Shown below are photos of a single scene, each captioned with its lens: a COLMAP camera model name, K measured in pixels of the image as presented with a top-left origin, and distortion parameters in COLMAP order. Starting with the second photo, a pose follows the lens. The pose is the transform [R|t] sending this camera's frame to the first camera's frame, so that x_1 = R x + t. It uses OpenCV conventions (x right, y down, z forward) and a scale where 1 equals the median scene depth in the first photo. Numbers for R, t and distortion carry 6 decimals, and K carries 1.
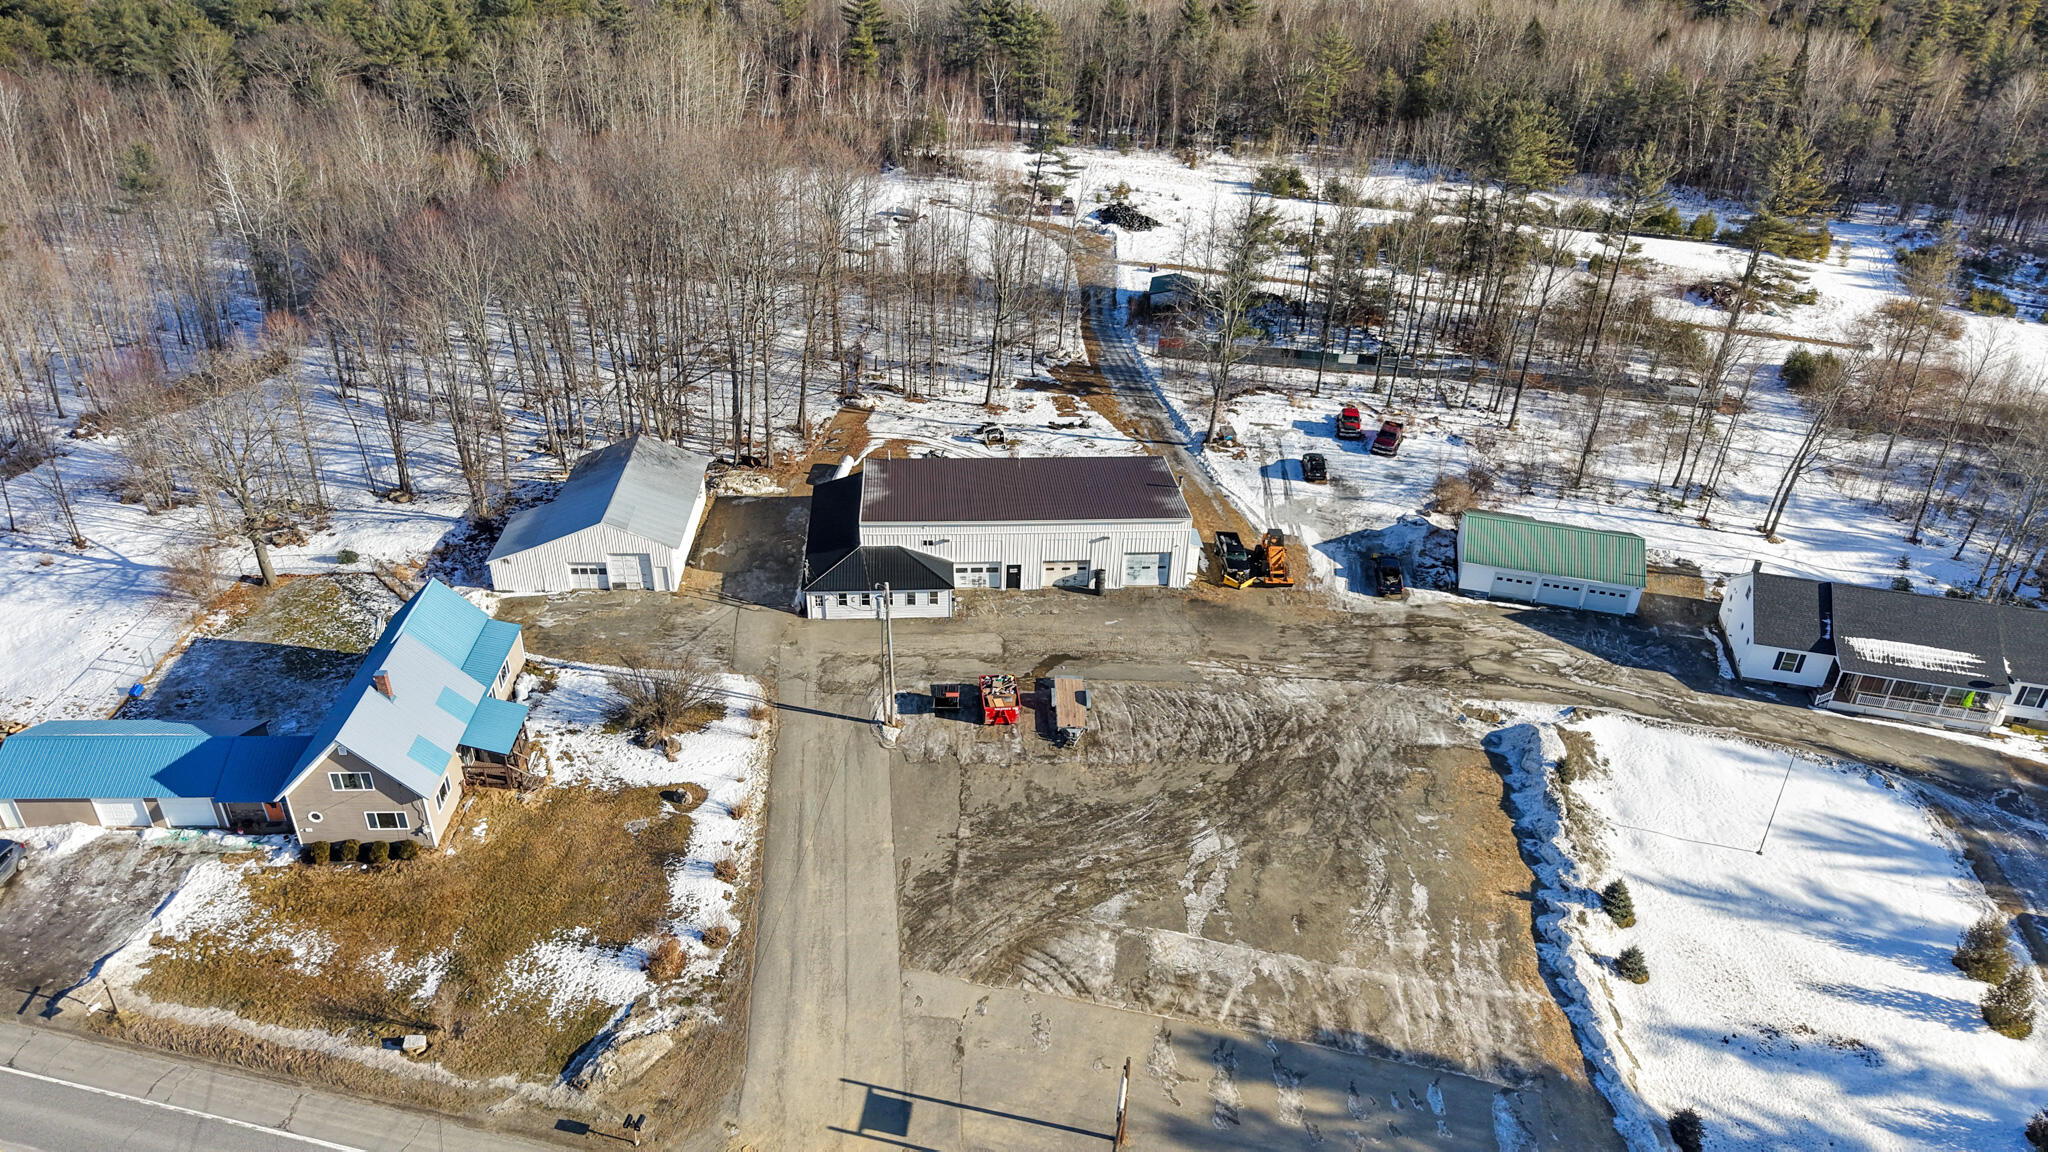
lens RADIAL K [[1368.4, 0, 1024.0], [0, 1368.4, 576.0], [0, 0, 1]] dist [0.044744, -0.042083]
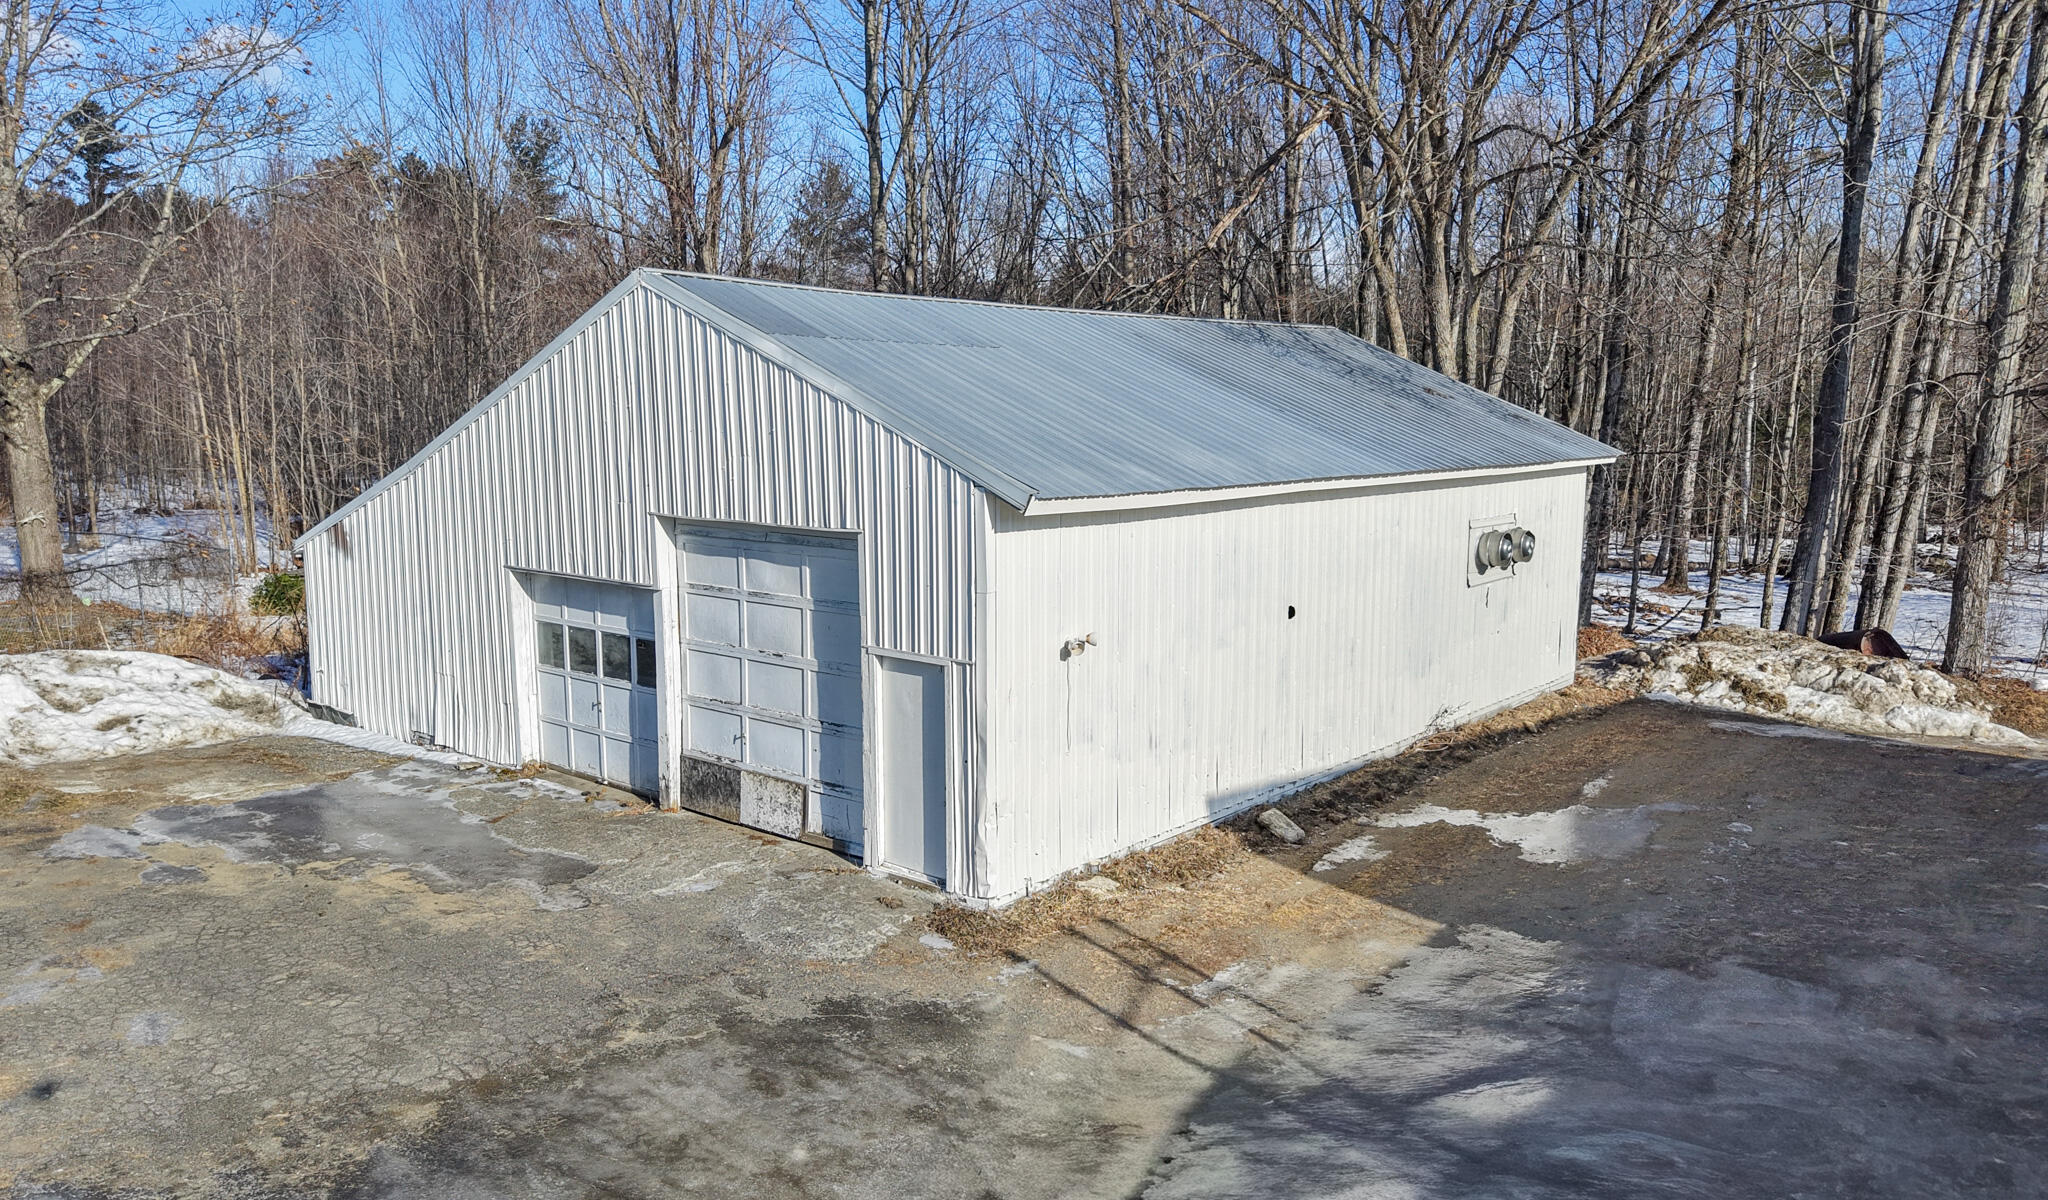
lens RADIAL K [[1455.6, 0, 1024.0], [0, 1455.6, 600.0], [0, 0, 1]] dist [0.037365, -0.001171]
pose [[0.735553, 0.057897, -0.674989, -0.190301], [-0.329155, 0.901380, -0.281374, 0.025150], [0.592131, 0.429141, 0.682069, 1.033304]]
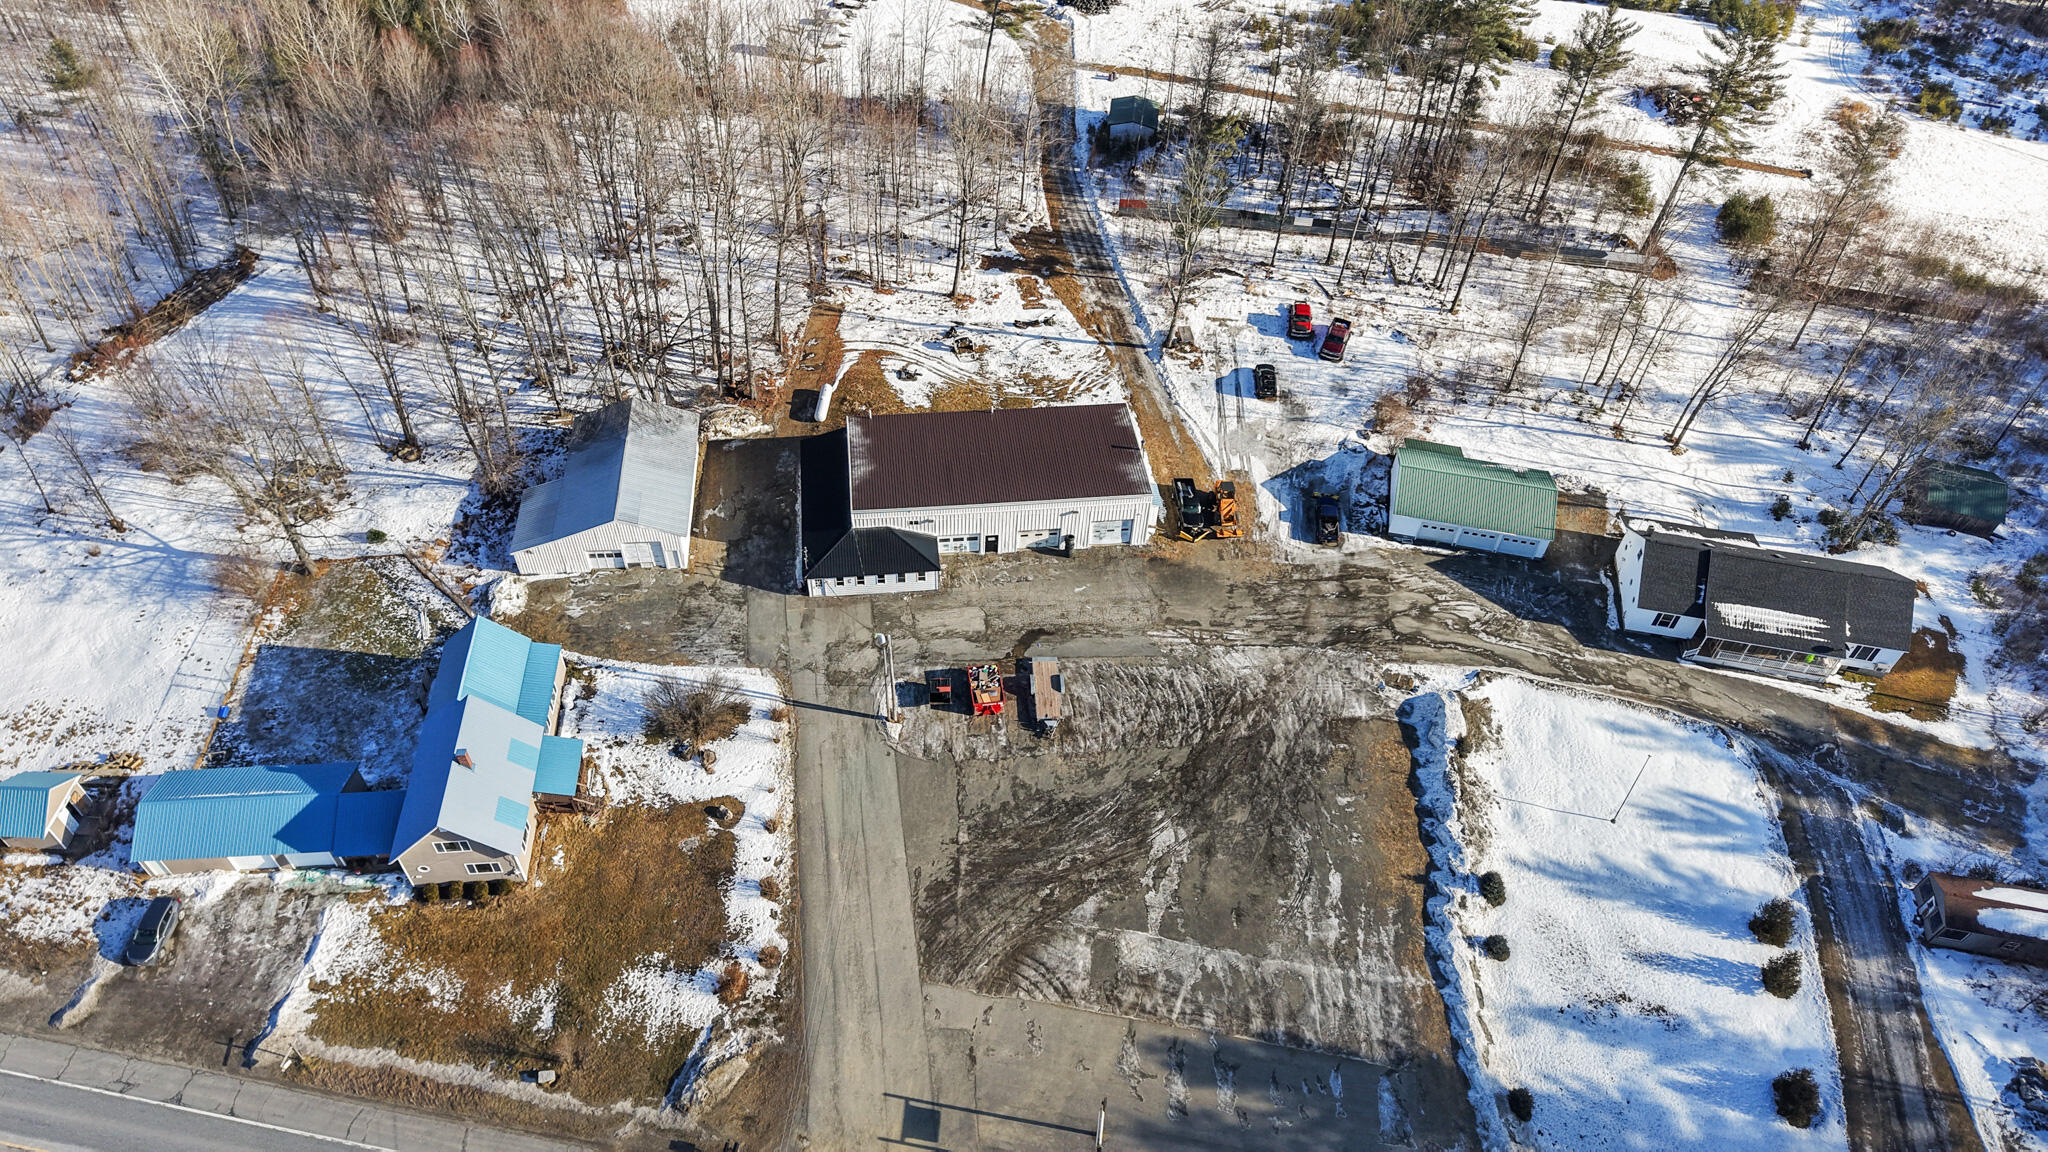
lens RADIAL K [[1365.2, 0, 1024.0], [0, 1365.2, 576.0], [0, 0, 1]] dist [0.065525, -0.072184]
pose [[0.999085, -0.024628, 0.034956, -0.023928], [0.013574, 0.957868, 0.286888, -0.338061], [-0.040549, -0.286151, 0.957326, -0.078287]]
